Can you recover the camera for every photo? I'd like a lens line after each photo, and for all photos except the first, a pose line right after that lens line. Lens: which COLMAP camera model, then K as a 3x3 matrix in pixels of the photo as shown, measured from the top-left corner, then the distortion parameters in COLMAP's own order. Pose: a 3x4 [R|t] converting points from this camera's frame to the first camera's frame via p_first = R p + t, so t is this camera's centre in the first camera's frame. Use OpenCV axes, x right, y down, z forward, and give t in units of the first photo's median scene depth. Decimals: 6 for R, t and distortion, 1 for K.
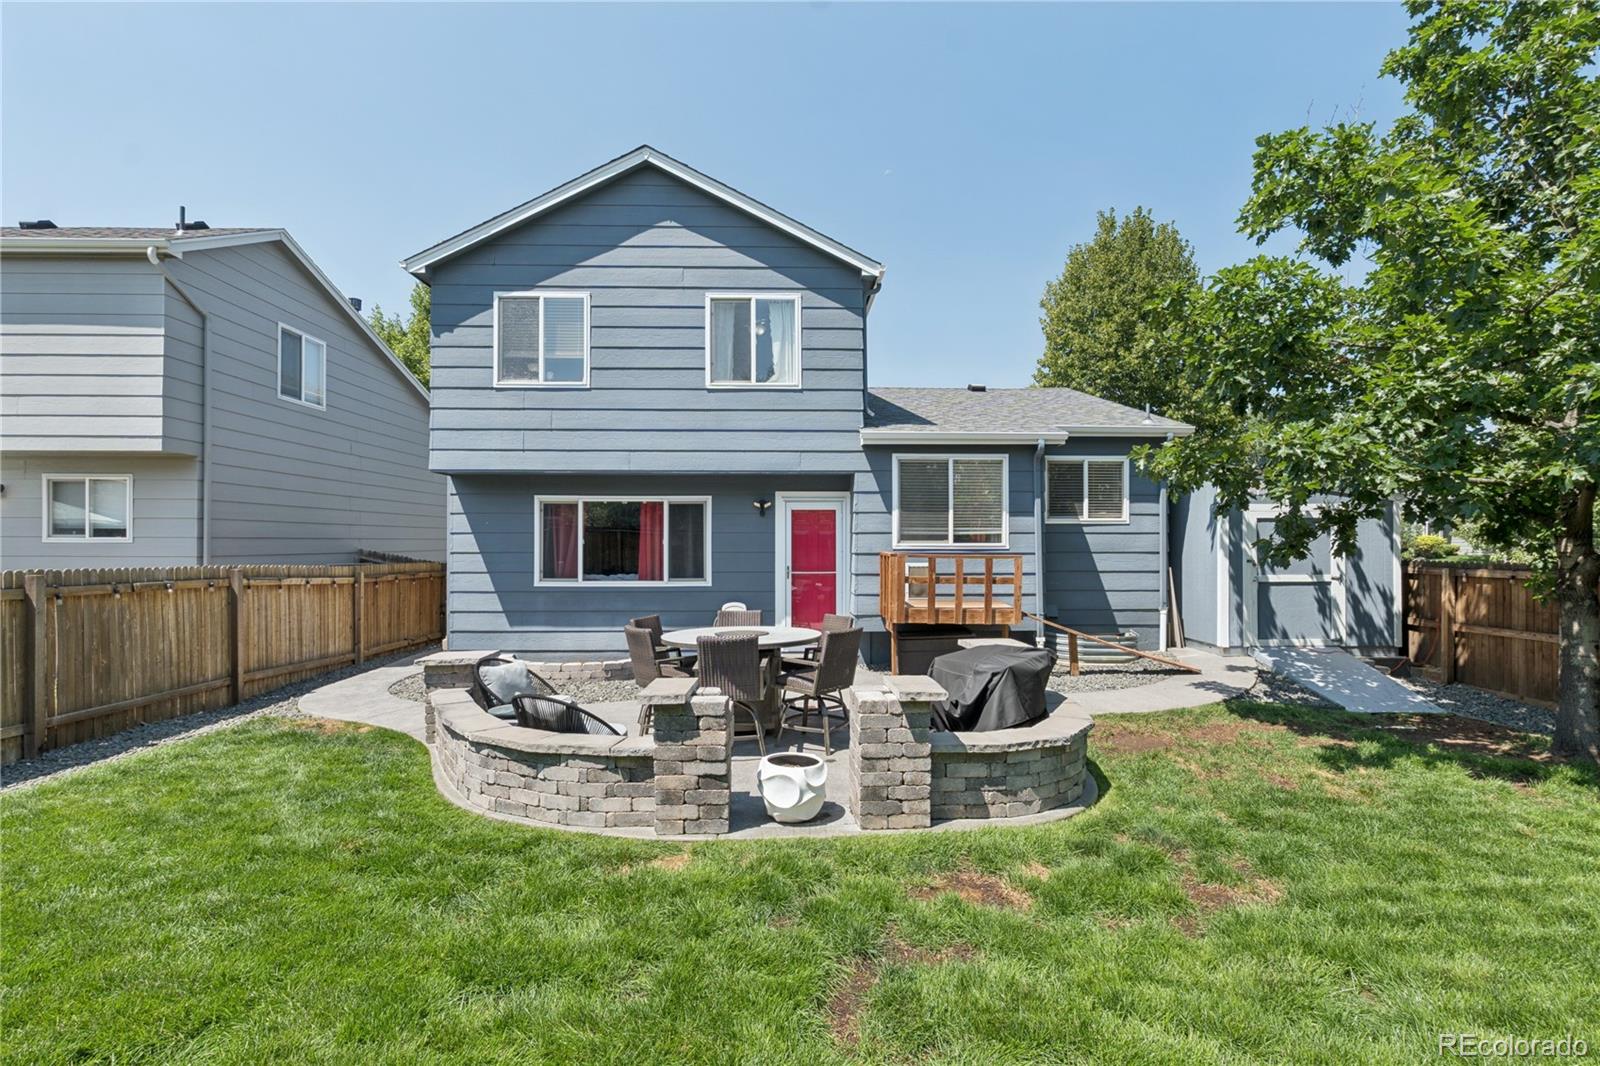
lens RADIAL K [[731.1, 0, 801.7], [0, 731.1, 535.0], [0, 0, 1]] dist [-0.019645, 0.004744]
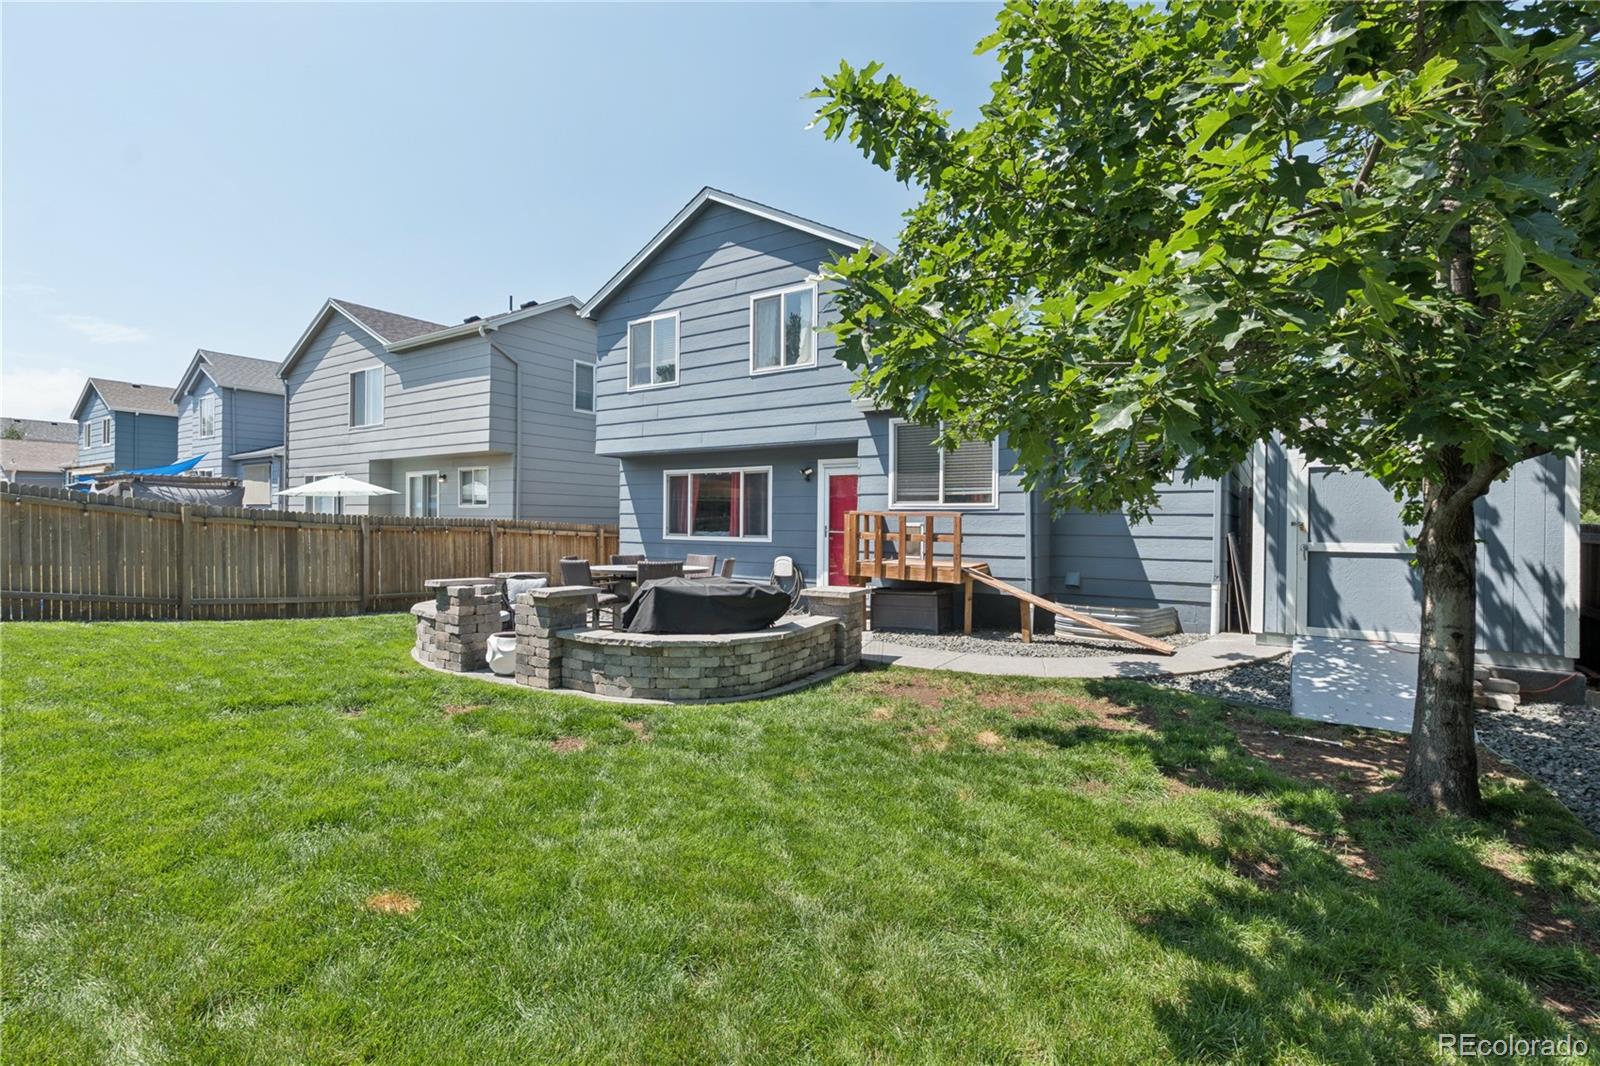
lens RADIAL K [[731.1, 0, 787.1], [0, 731.1, 527.6], [0, 0, 1]] dist [-0.019645, 0.004744]
pose [[0.806927, 0.012667, -0.590515, 0.627138], [-0.005457, 0.999887, 0.013991, 0.031323], [0.590626, -0.008067, 0.806905, 0.064733]]
